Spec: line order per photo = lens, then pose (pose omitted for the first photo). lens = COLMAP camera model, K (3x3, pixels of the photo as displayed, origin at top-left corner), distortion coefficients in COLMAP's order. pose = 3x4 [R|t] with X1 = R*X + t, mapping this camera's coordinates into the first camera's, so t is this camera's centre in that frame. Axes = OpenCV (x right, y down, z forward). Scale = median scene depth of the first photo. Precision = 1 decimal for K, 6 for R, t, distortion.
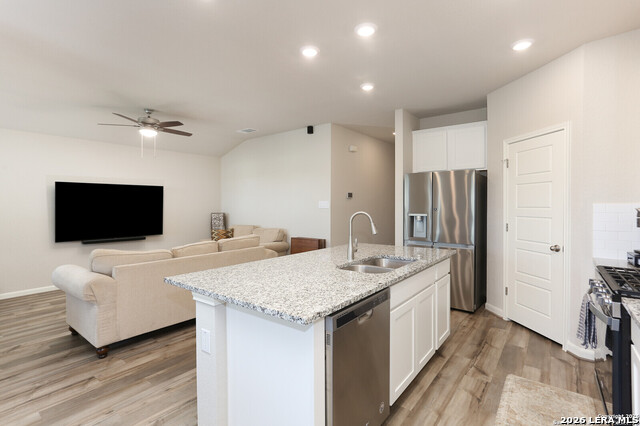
lens RADIAL K [[314.0, 0, 315.1], [0, 314.0, 206.2], [0, 0, 1]] dist [-0.019868, 0.010331]
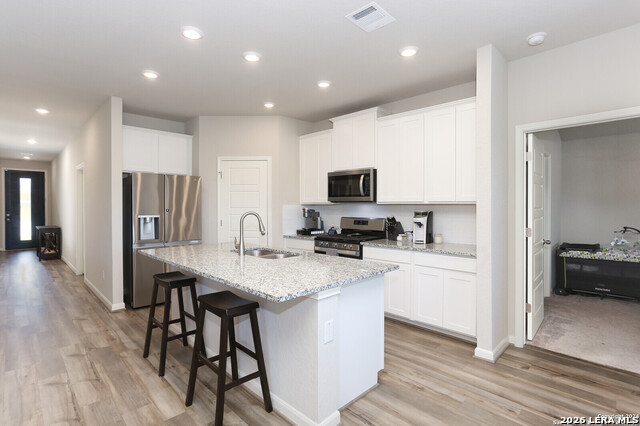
lens RADIAL K [[314.0, 0, 321.4], [0, 314.0, 211.0], [0, 0, 1]] dist [-0.019868, 0.010331]
pose [[0.108981, -0.016564, 0.993906, -0.563349], [0.006079, 0.999854, 0.015996, -0.001798], [-0.994025, 0.004299, 0.109065, 0.357832]]
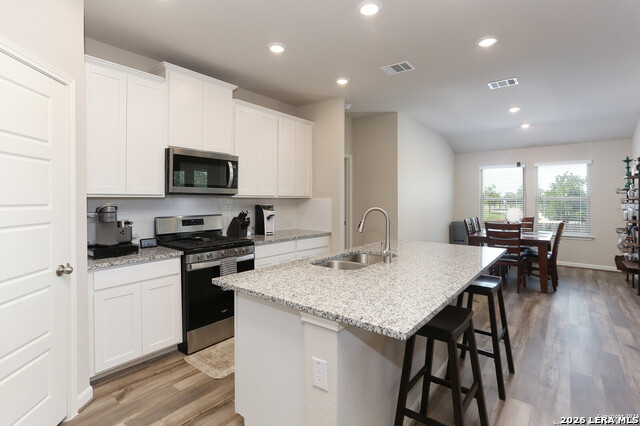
lens RADIAL K [[314.0, 0, 315.2], [0, 314.0, 193.2], [0, 0, 1]] dist [-0.019868, 0.010331]
pose [[-0.999921, 0.000922, 0.012520, 0.170604], [0.000730, 0.999881, -0.015384, -0.005468], [-0.012533, -0.015374, -0.999803, 1.102183]]
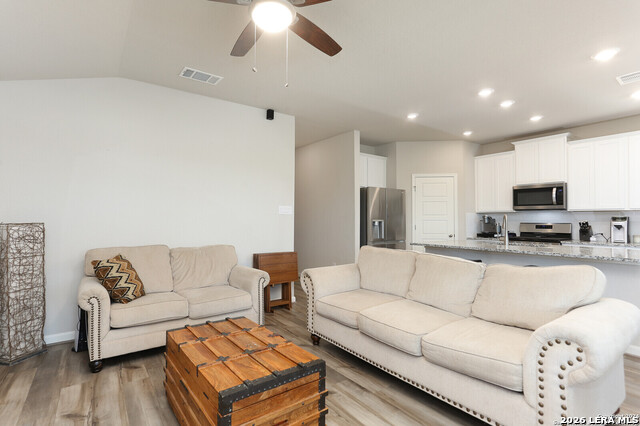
lens RADIAL K [[314.0, 0, 321.4], [0, 314.0, 213.9], [0, 0, 1]] dist [-0.019868, 0.010331]
pose [[0.258539, 0.018553, 0.965823, -0.961877], [-0.001488, 0.999822, -0.018808, 0.026151], [-0.966000, 0.003425, 0.258520, 0.881738]]
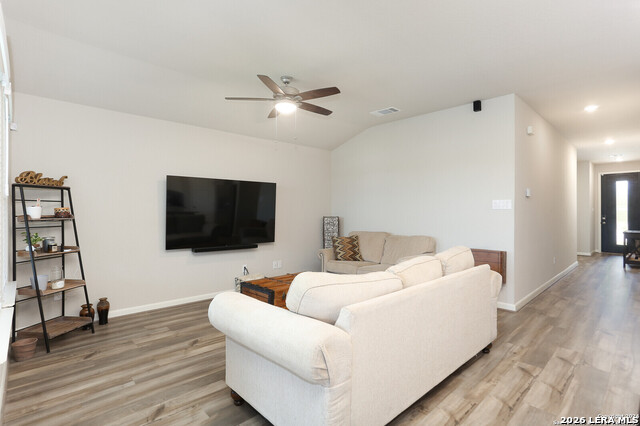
lens RADIAL K [[314.0, 0, 317.9], [0, 314.0, 215.3], [0, 0, 1]] dist [-0.019868, 0.010331]
pose [[0.990996, 0.005526, -0.133779, -0.380800], [-0.004724, 0.999969, 0.006310, 0.020566], [0.133809, -0.005621, 0.990991, 0.272541]]
